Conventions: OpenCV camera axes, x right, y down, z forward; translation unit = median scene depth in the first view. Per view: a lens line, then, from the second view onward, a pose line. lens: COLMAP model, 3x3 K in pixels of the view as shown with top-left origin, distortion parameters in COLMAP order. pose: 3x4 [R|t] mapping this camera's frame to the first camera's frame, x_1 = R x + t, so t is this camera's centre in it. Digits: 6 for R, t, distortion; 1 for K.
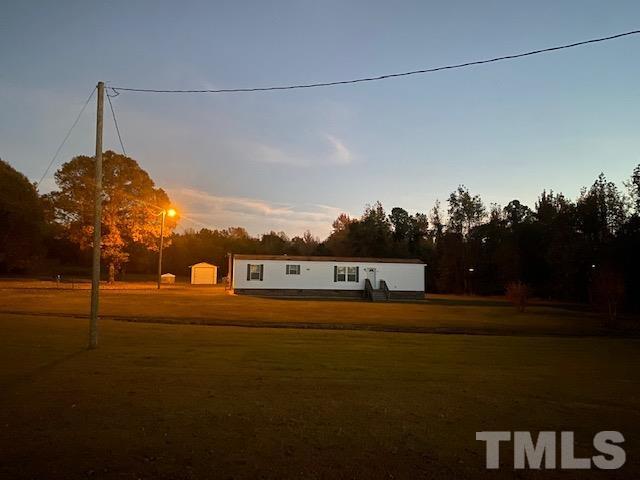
lens RADIAL K [[492.7, 0, 320.0], [0, 492.7, 240.0], [0, 0, 1]] dist [0.009775, 0.001061]
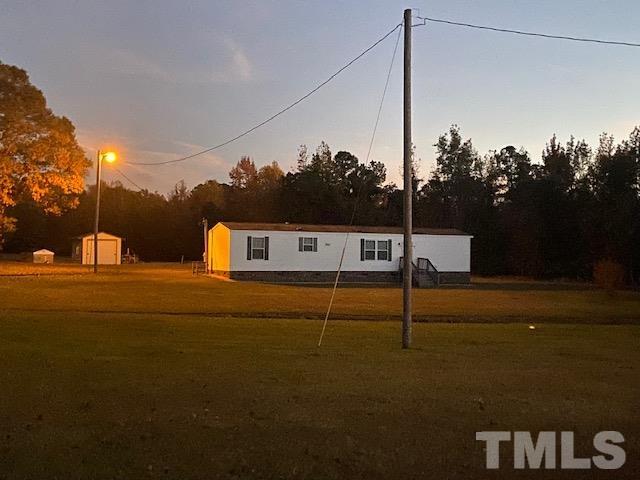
lens RADIAL K [[746.0, 0, 320.0], [0, 746.0, 240.0], [0, 0, 1]] dist [0.055864, 0.000329]
pose [[0.970870, -0.001122, 0.239605, -0.282279], [-0.013542, 0.998134, 0.059543, -0.009654], [-0.239225, -0.061053, 0.969043, -0.044379]]
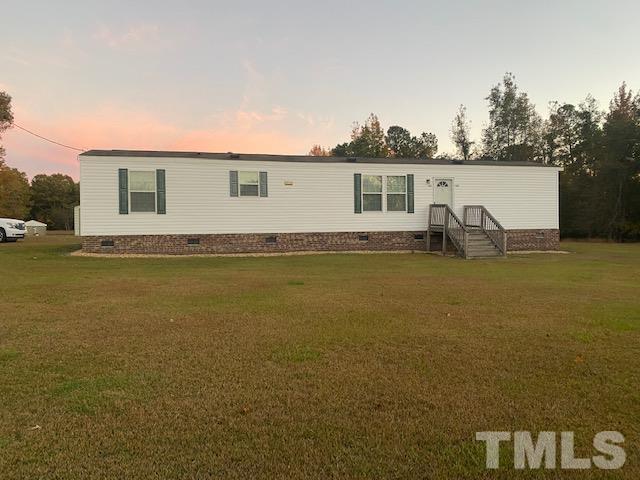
lens RADIAL K [[492.7, 0, 320.0], [0, 492.7, 240.0], [0, 0, 1]] dist [0.009775, 0.001061]
pose [[0.996928, -0.033132, 0.070969, -0.026866], [0.026326, 0.995150, 0.094779, 0.066167], [-0.073765, -0.092620, 0.992965, 0.588635]]
